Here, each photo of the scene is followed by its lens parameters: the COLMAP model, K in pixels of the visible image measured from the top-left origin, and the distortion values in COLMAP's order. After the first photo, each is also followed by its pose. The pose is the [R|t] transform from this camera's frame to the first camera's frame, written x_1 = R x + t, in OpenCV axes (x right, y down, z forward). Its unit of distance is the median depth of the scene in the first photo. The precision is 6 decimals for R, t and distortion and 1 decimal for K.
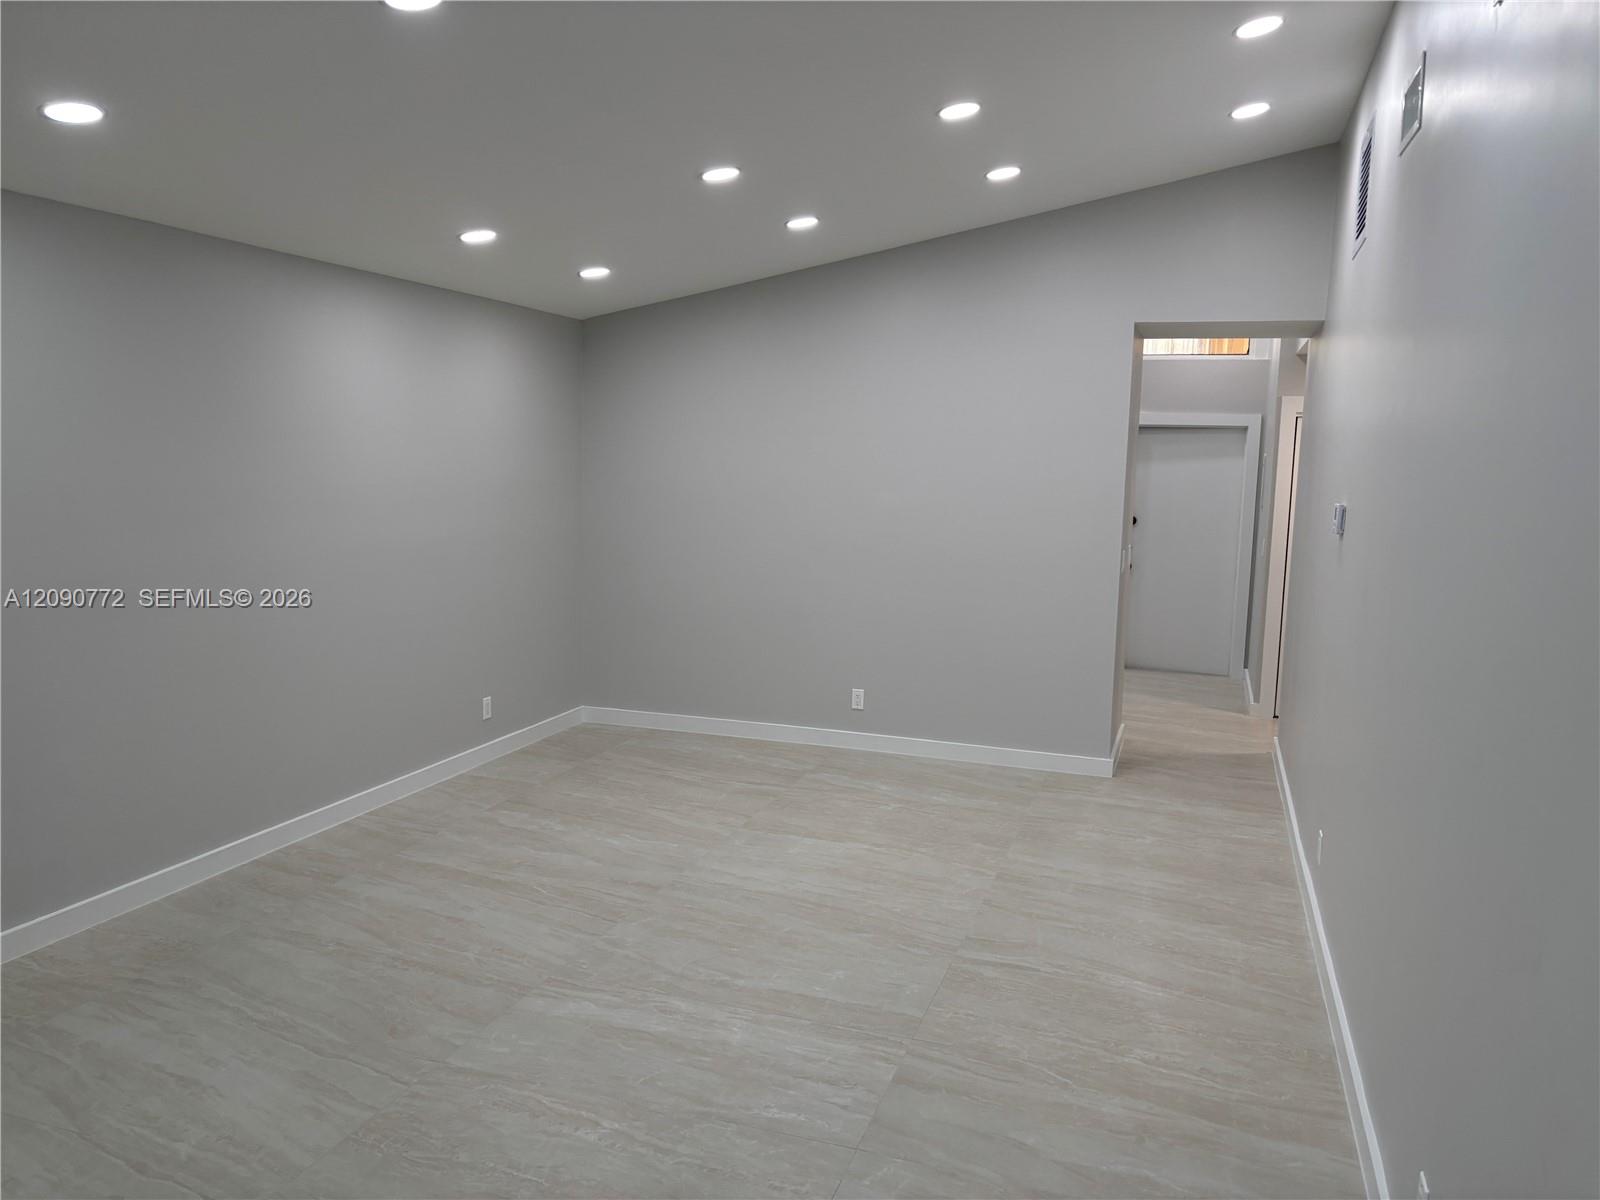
lens RADIAL K [[1210.2, 0, 810.1], [0, 1210.2, 586.3], [0, 0, 1]] dist [0.040807, -0.037660]
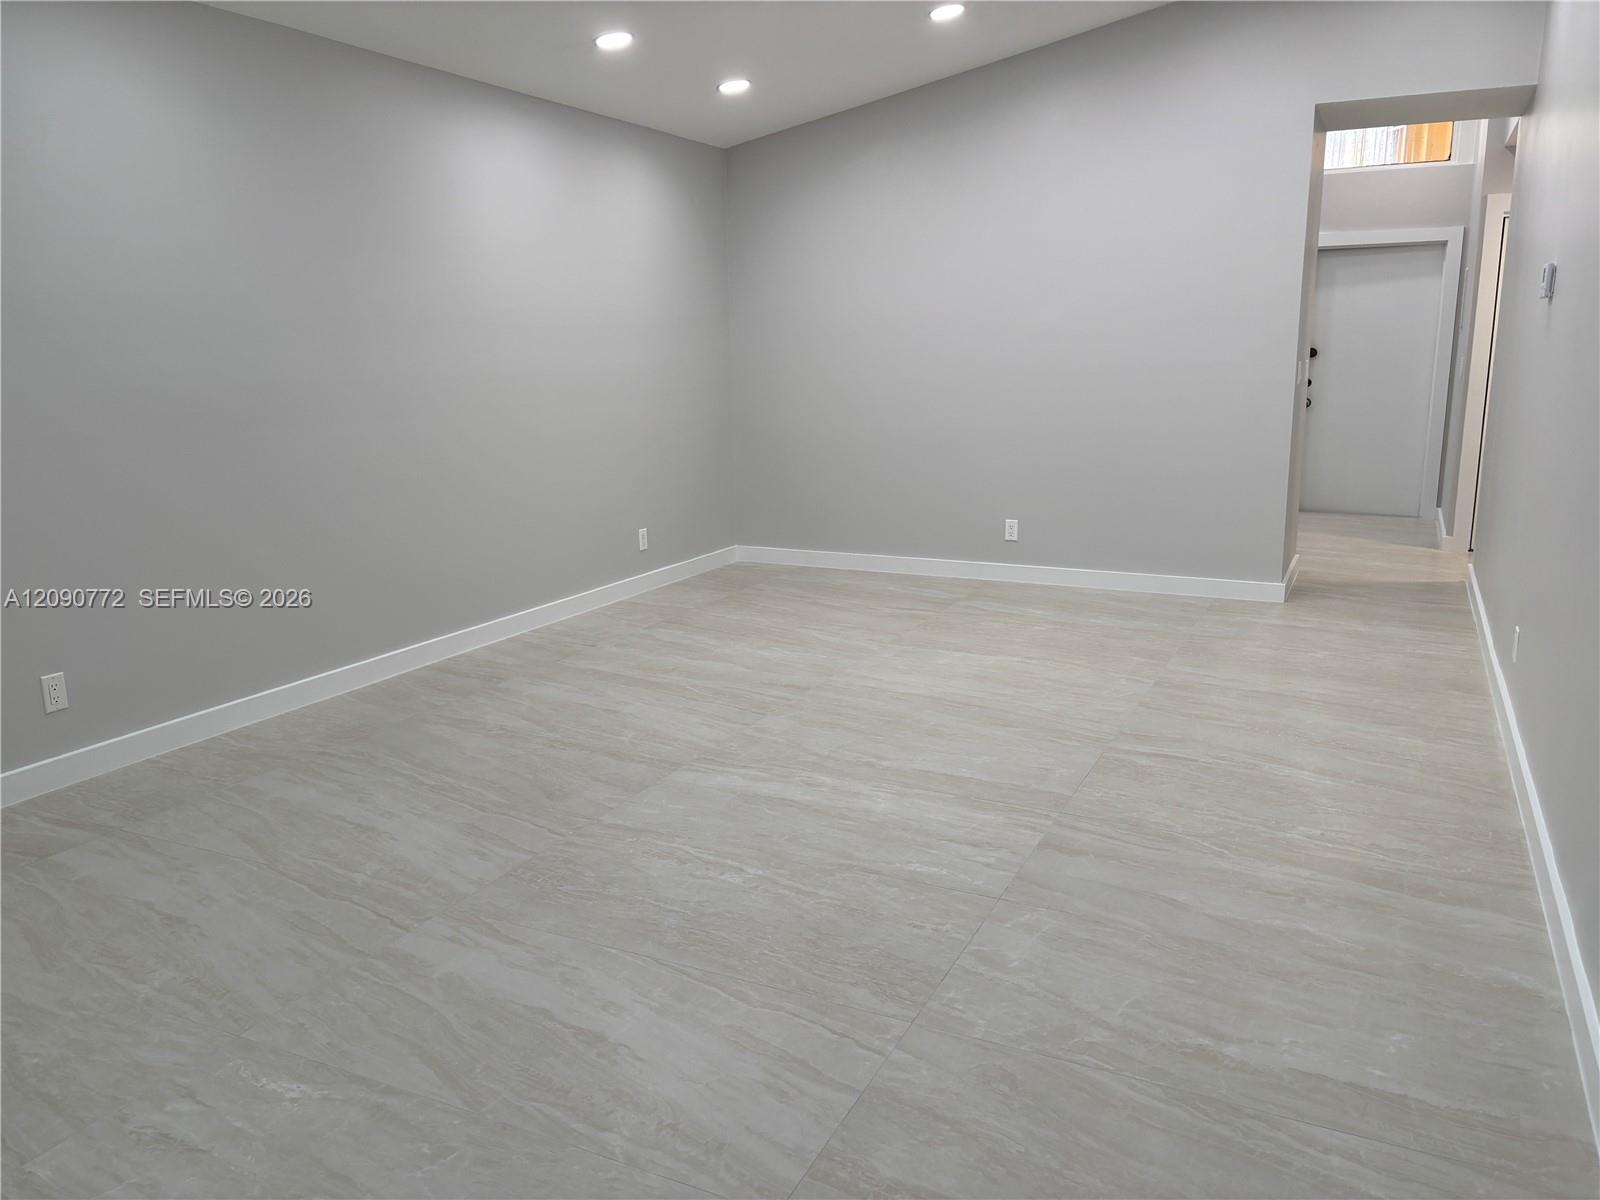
lens RADIAL K [[1210.2, 0, 805.3], [0, 1210.2, 575.3], [0, 0, 1]] dist [0.040807, -0.037660]
pose [[0.990396, -0.010194, -0.137881, 0.013799], [0.020929, 0.996839, 0.076638, 0.079712], [0.136664, -0.078788, 0.987479, 0.016567]]
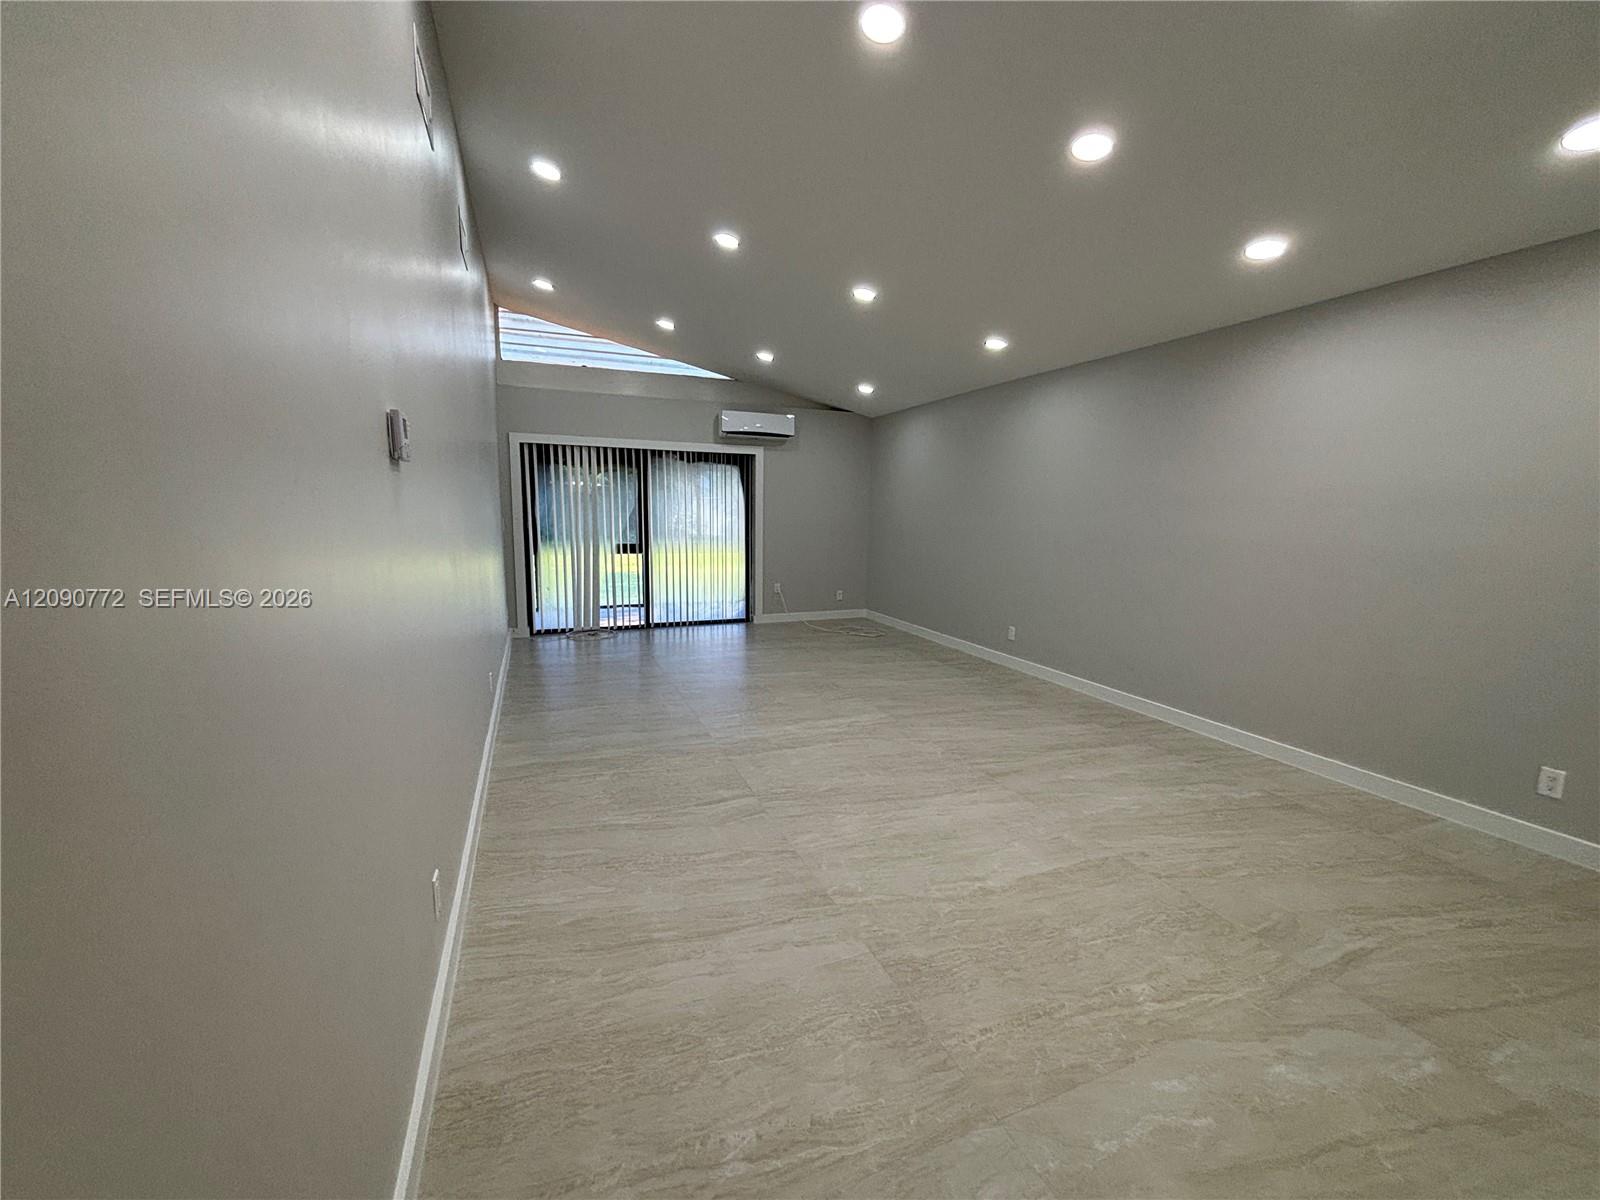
lens RADIAL K [[642.4, 0, 809.9], [0, 642.4, 602.9], [0, 0, 1]] dist [0.001850, -0.000733]
pose [[-0.755733, 0.060133, -0.652113, 0.488281], [-0.107190, 0.970988, 0.213760, -0.066356], [0.646047, 0.231446, -0.727362, 1.385919]]
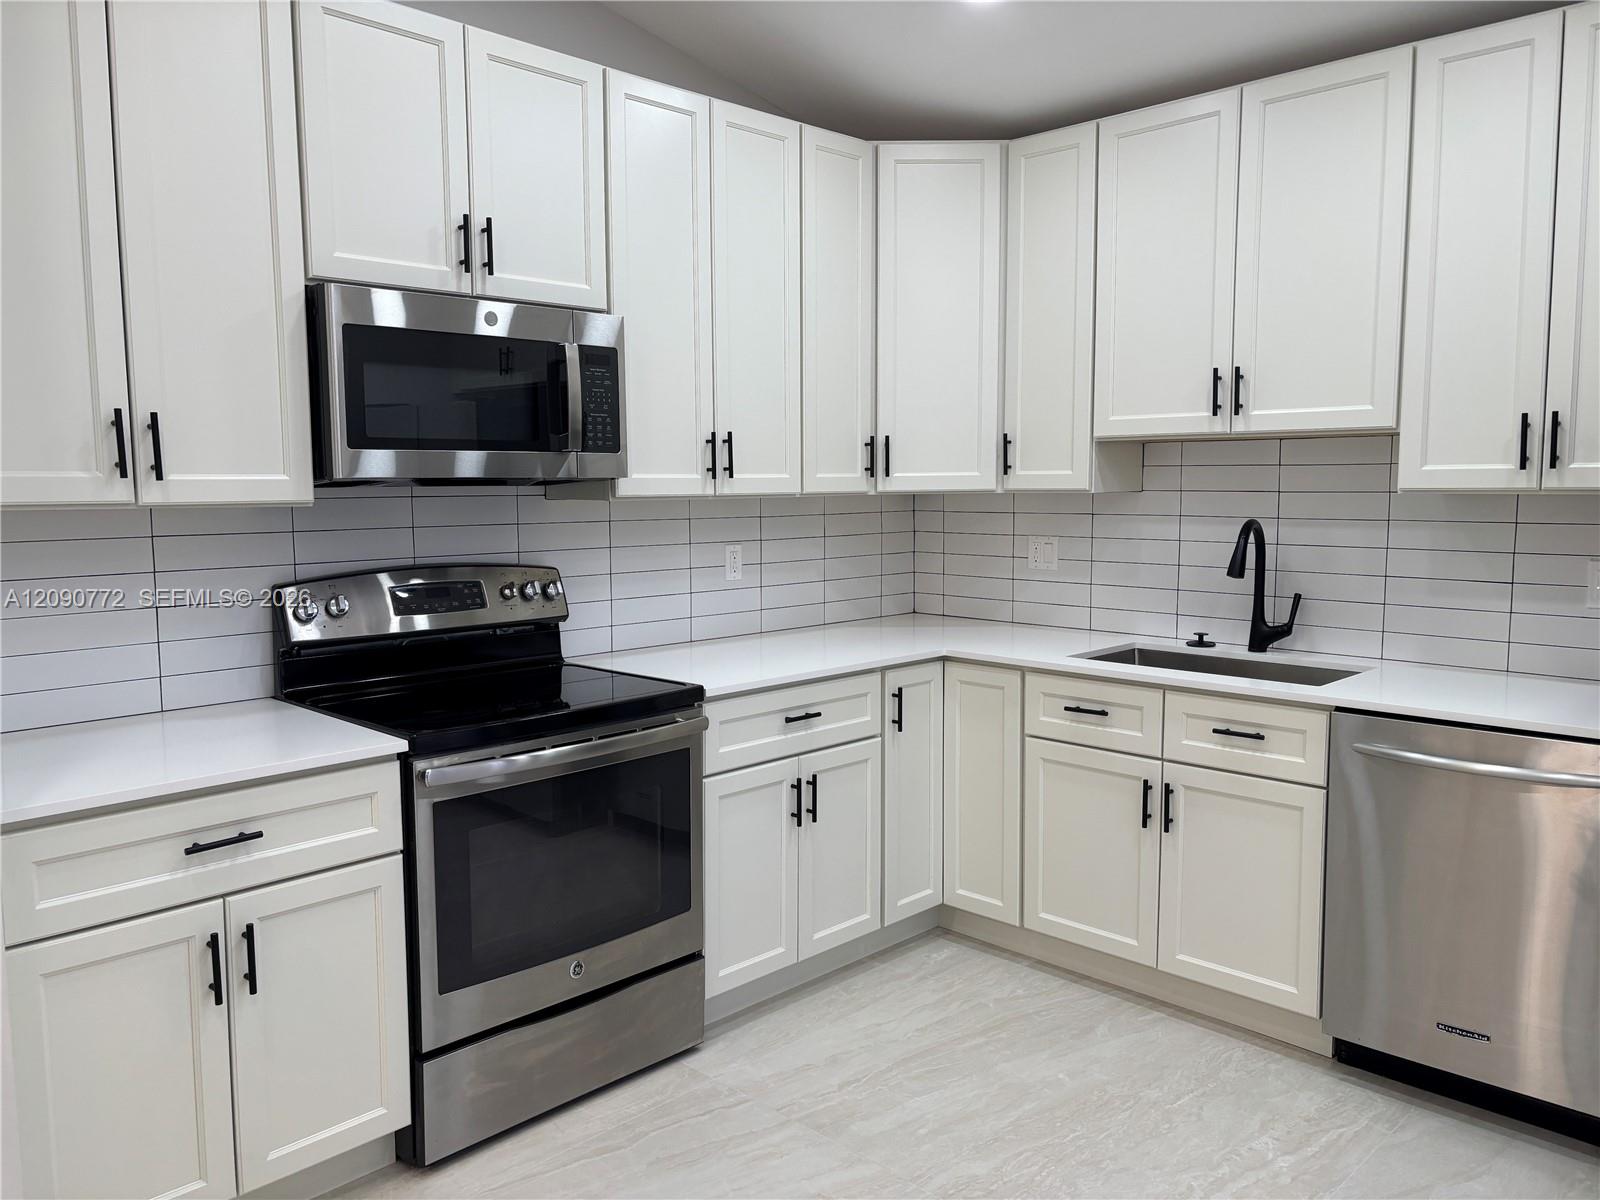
lens RADIAL K [[1210.2, 0, 792.7], [0, 1210.2, 599.6], [0, 0, 1]] dist [0.040807, -0.037660]
pose [[0.447001, -0.119760, 0.886481, -0.609424], [0.109570, 0.990866, 0.078612, -0.040062], [-0.887798, 0.061992, 0.456040, 0.771160]]
